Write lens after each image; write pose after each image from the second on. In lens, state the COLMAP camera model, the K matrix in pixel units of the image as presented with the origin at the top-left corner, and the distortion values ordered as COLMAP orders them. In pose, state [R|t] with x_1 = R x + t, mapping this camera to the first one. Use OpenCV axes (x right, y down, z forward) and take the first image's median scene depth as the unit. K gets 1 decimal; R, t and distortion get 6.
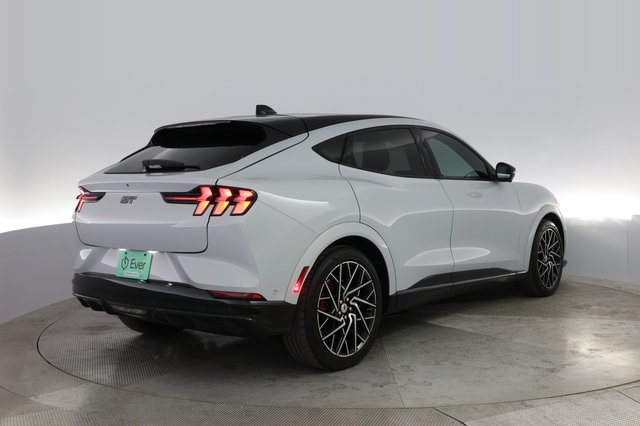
lens RADIAL K [[570.6, 0, 320.0], [0, 570.6, 213.0], [0, 0, 1]] dist [-0.006233, -0.001749]
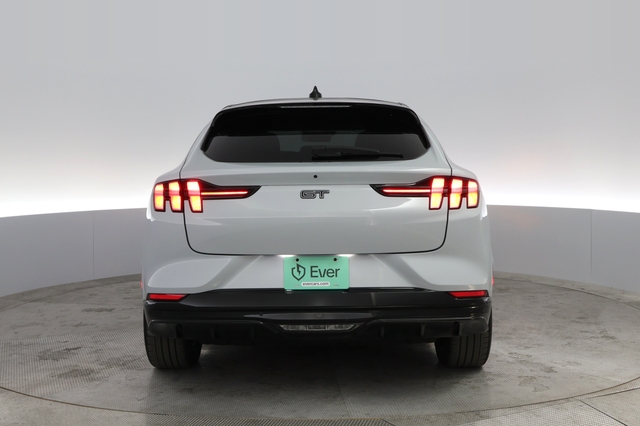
lens RADIAL K [[570.6, 0, 320.0], [0, 570.6, 213.0], [0, 0, 1]] dist [-0.006233, -0.001749]
pose [[0.896188, -0.033665, 0.442396, -0.694965], [0.029192, 0.999431, 0.016918, -0.009859], [-0.442713, -0.002248, 0.896660, 0.260374]]
